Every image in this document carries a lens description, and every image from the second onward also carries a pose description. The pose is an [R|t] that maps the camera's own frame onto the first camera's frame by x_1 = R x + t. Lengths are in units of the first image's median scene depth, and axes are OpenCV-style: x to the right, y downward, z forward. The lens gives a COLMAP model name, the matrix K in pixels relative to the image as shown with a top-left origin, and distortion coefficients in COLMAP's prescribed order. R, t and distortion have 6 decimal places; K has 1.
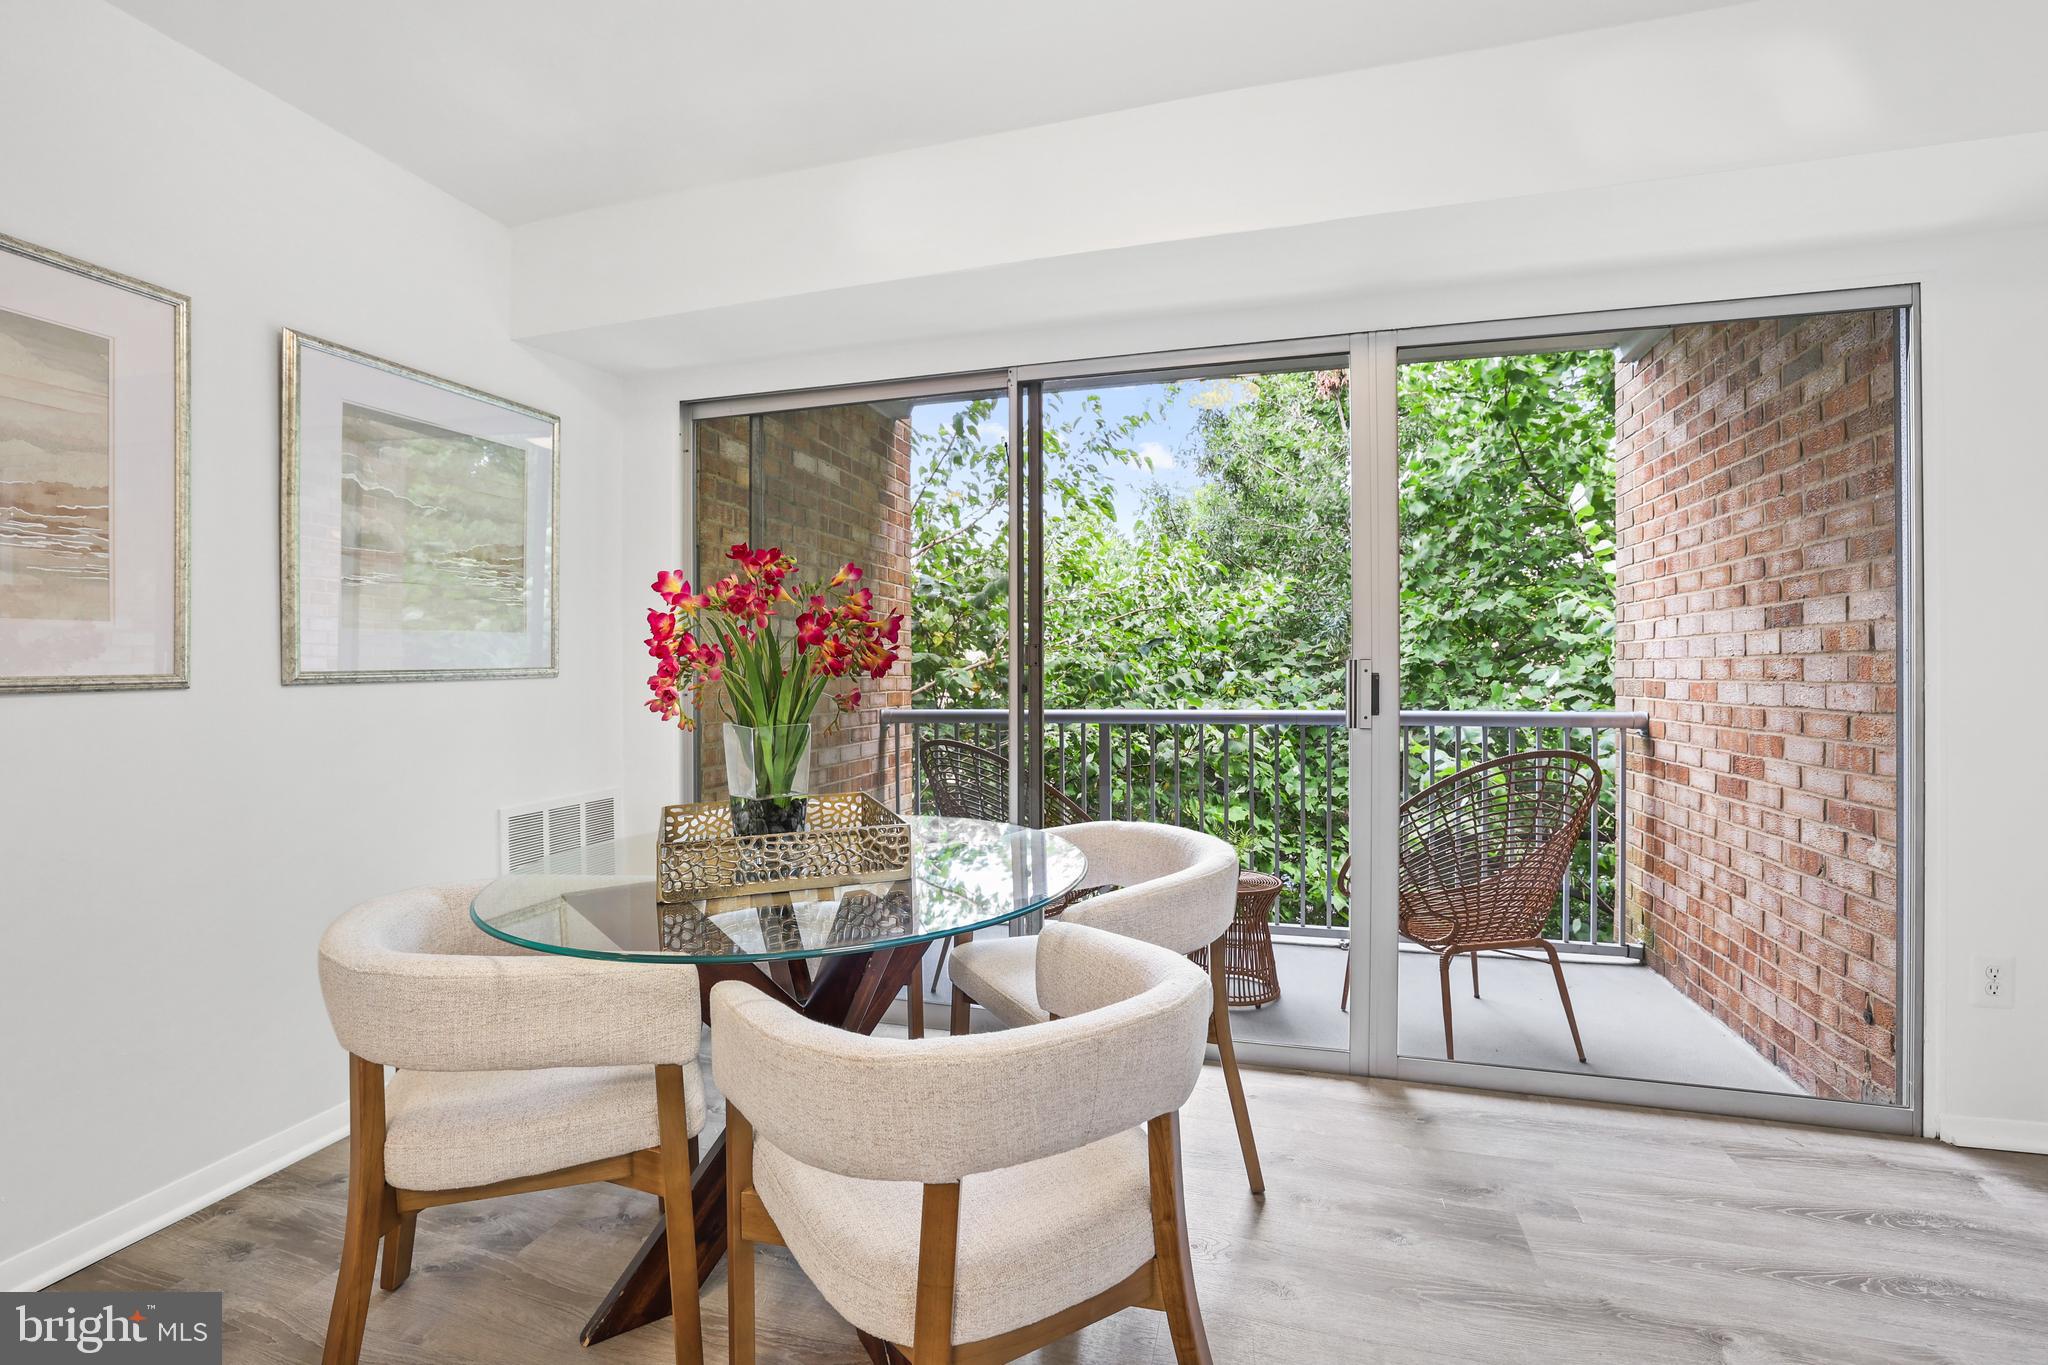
lens RADIAL K [[912.1, 0, 1030.8], [0, 912.1, 674.8], [0, 0, 1]] dist [-0.000406, -0.000044]
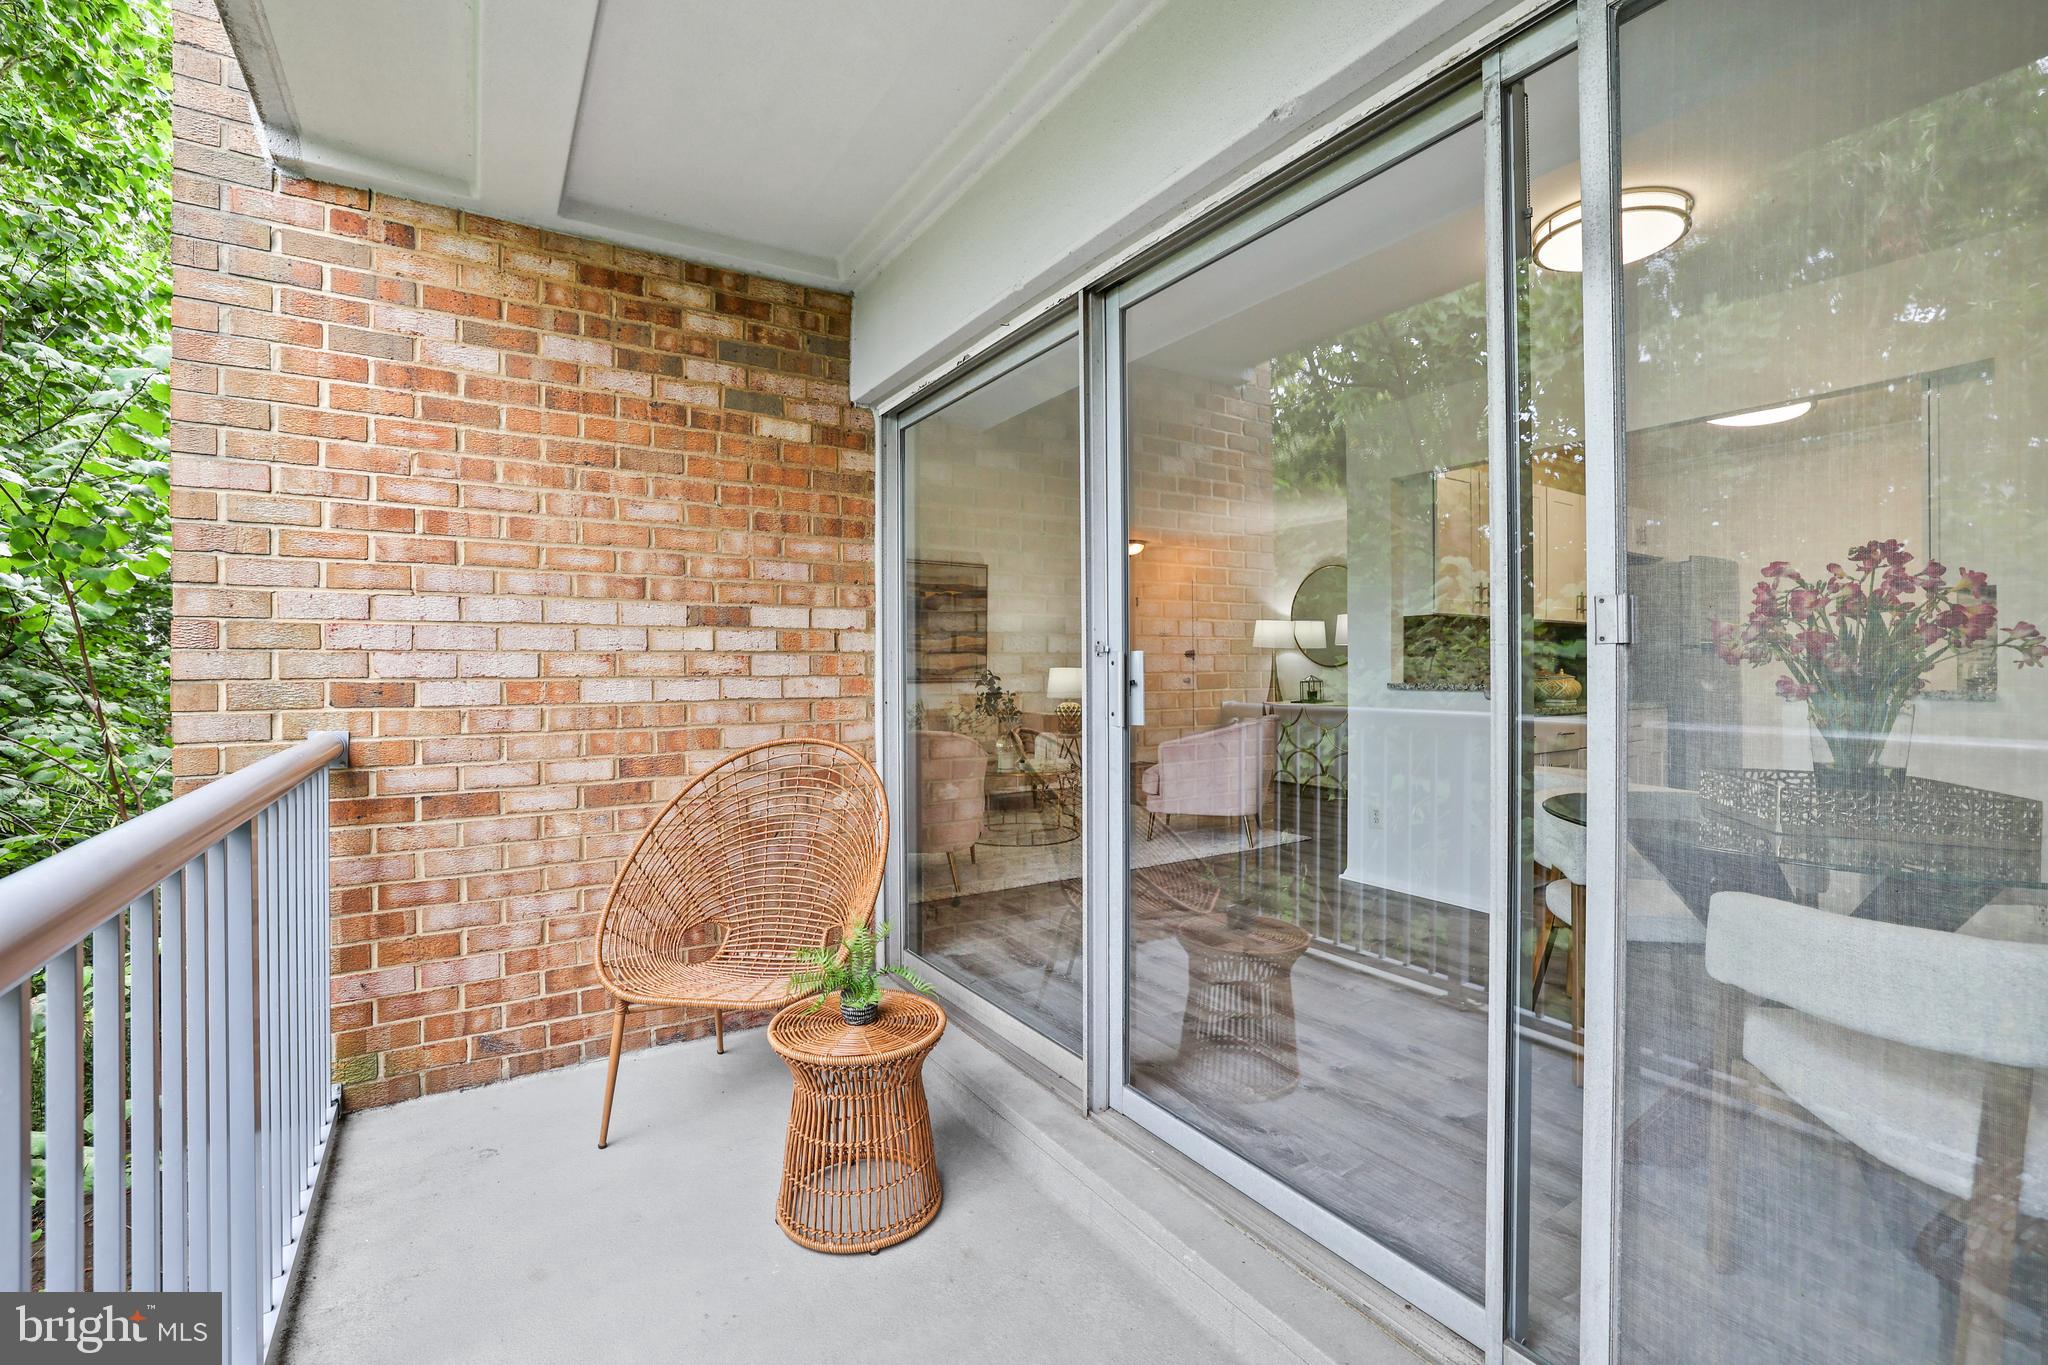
lens RADIAL K [[912.1, 0, 1030.8], [0, 912.1, 674.8], [0, 0, 1]] dist [-0.000406, -0.000044]
pose [[-0.745614, 0.002278, 0.666375, -0.174314], [0.007743, 0.999956, 0.005246, 0.002352], [-0.666334, 0.009071, -0.745599, 1.607396]]
